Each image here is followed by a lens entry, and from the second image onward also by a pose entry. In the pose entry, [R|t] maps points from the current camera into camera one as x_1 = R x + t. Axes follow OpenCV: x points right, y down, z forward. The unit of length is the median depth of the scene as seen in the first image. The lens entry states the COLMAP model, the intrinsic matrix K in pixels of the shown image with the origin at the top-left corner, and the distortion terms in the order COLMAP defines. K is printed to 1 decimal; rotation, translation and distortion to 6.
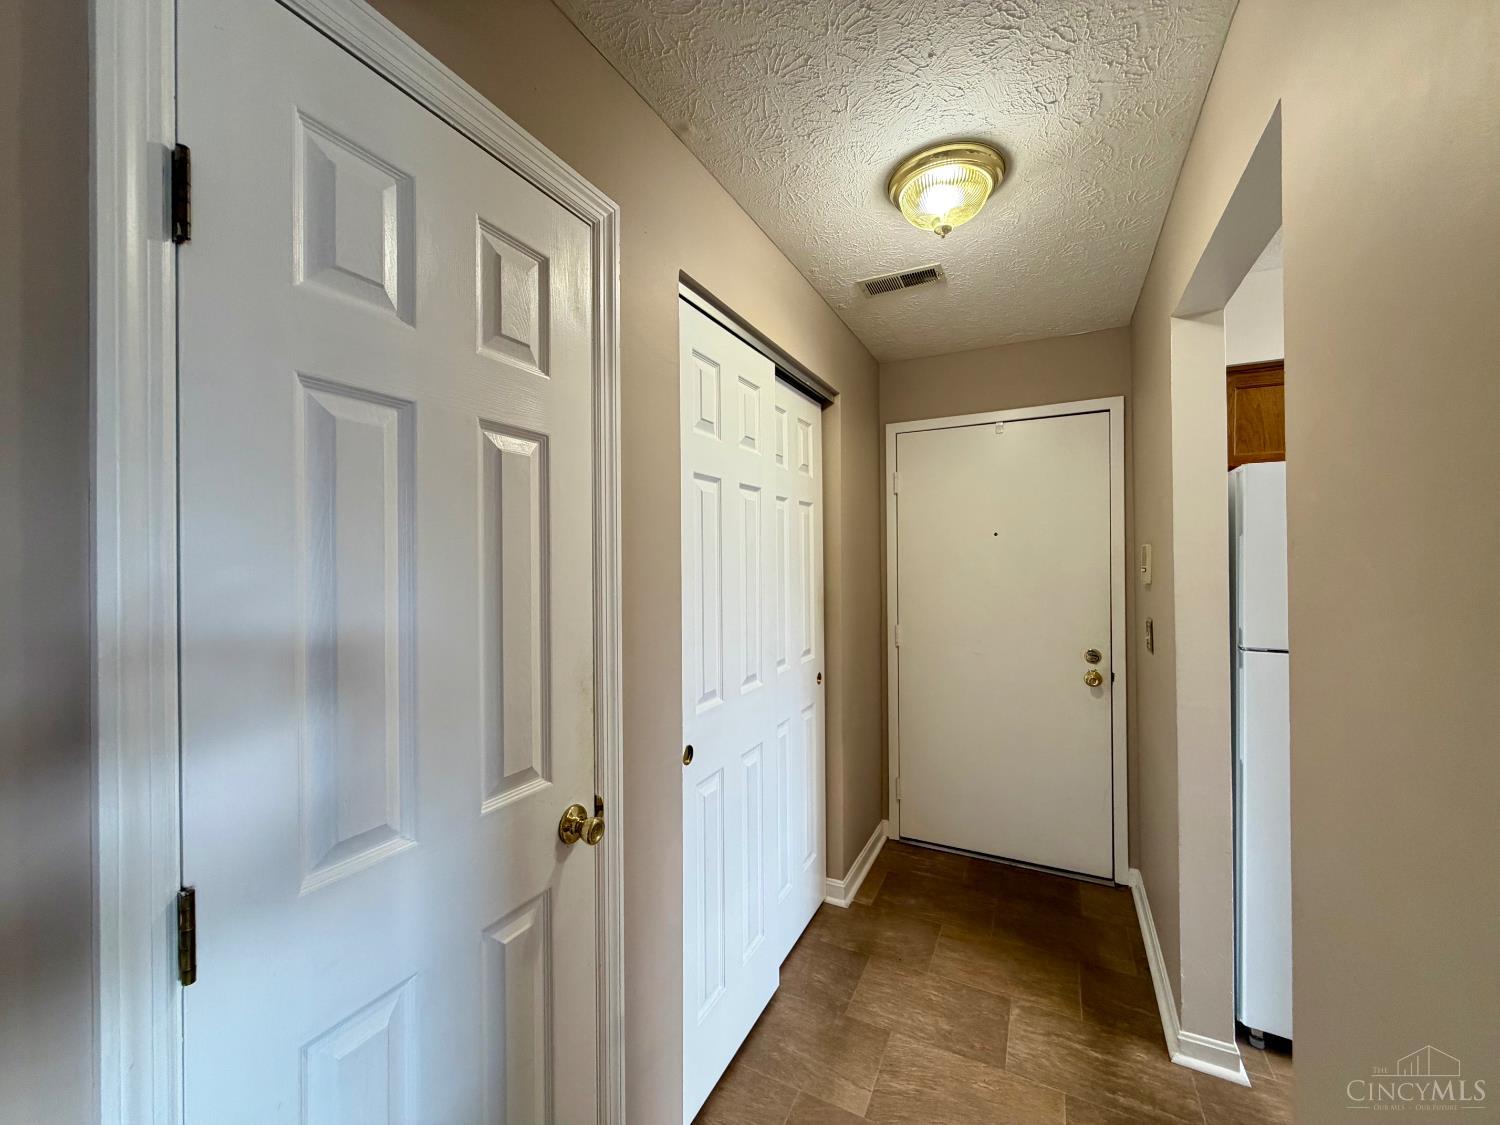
lens RADIAL K [[597.7, 0, 745.1], [0, 597.7, 563.0], [0, 0, 1]] dist [0.001142, -0.000186]
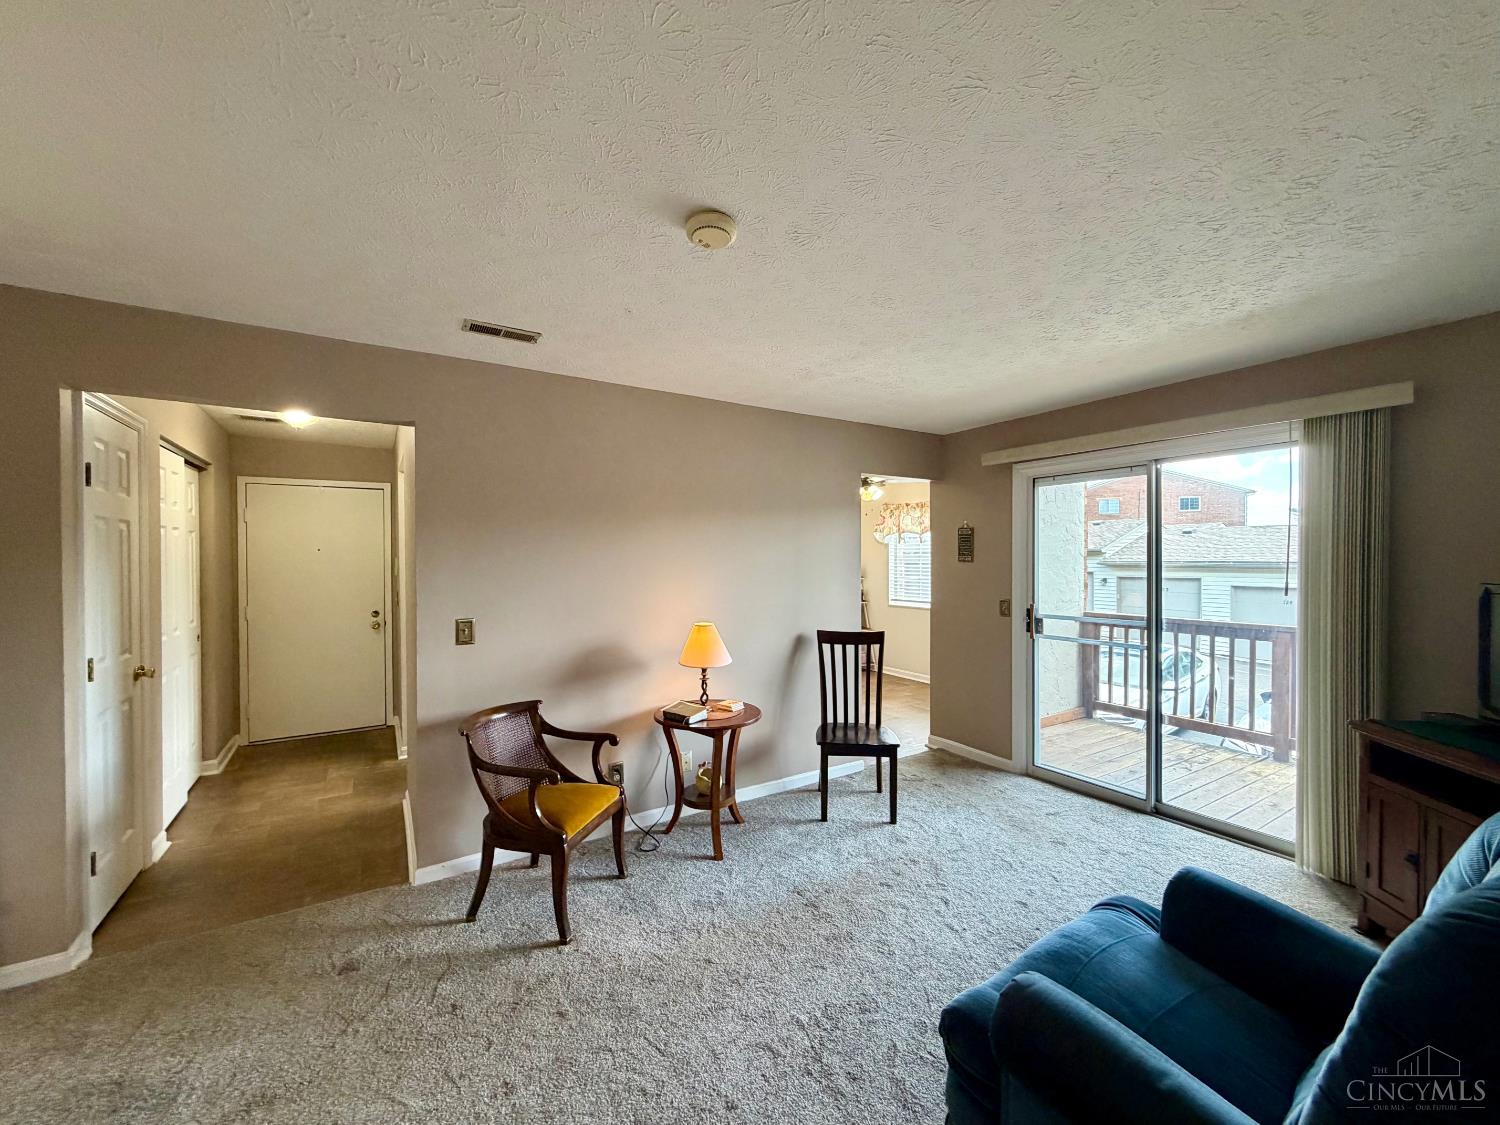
lens RADIAL K [[596.4, 0, 745.0], [0, 596.4, 562.2], [0, 0, 1]] dist [-0.000009, -0.000030]
pose [[0.512449, -0.002219, 0.858715, -0.529304], [0.000868, 0.999997, 0.002065, -0.016594], [-0.858717, -0.000313, 0.512450, -1.161948]]
